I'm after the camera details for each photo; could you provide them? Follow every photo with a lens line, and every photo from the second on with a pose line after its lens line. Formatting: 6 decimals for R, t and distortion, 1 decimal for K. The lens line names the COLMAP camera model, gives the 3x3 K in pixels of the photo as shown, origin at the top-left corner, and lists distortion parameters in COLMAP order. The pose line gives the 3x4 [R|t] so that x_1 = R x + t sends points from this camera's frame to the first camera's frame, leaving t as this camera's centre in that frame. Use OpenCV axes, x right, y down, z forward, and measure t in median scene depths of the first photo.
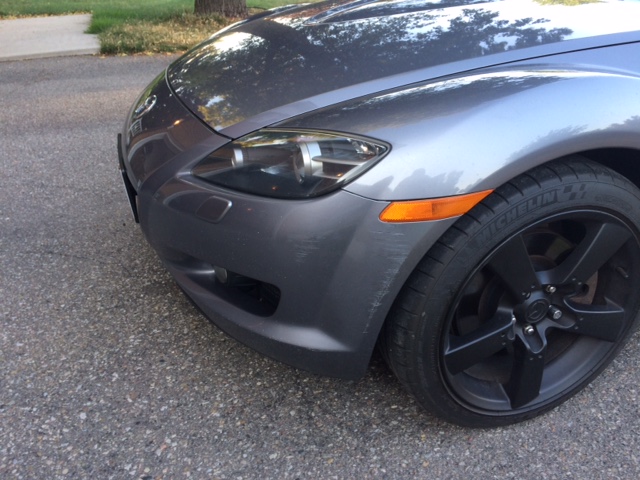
lens RADIAL K [[539.0, 0, 319.9], [0, 539.0, 237.3], [0, 0, 1]] dist [0.057616, -0.024037]
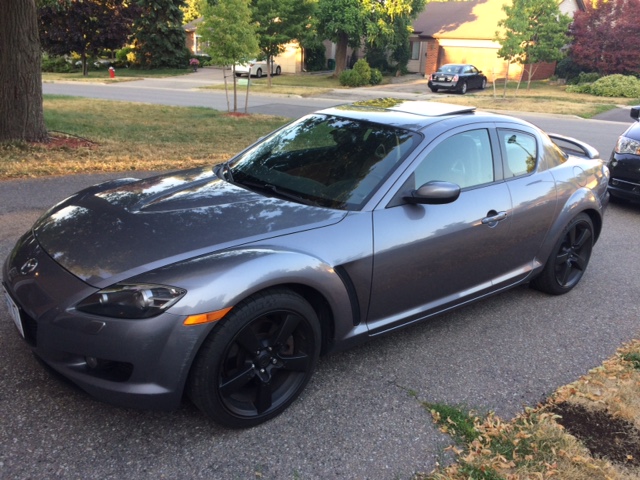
lens RADIAL K [[539.0, 0, 320.9], [0, 539.0, 235.5], [0, 0, 1]] dist [0.057616, -0.024037]
pose [[0.933890, -0.040808, 0.355223, -0.105894], [0.098269, 0.984503, -0.145251, -0.011253], [-0.343790, 0.170556, 0.923428, -1.020556]]
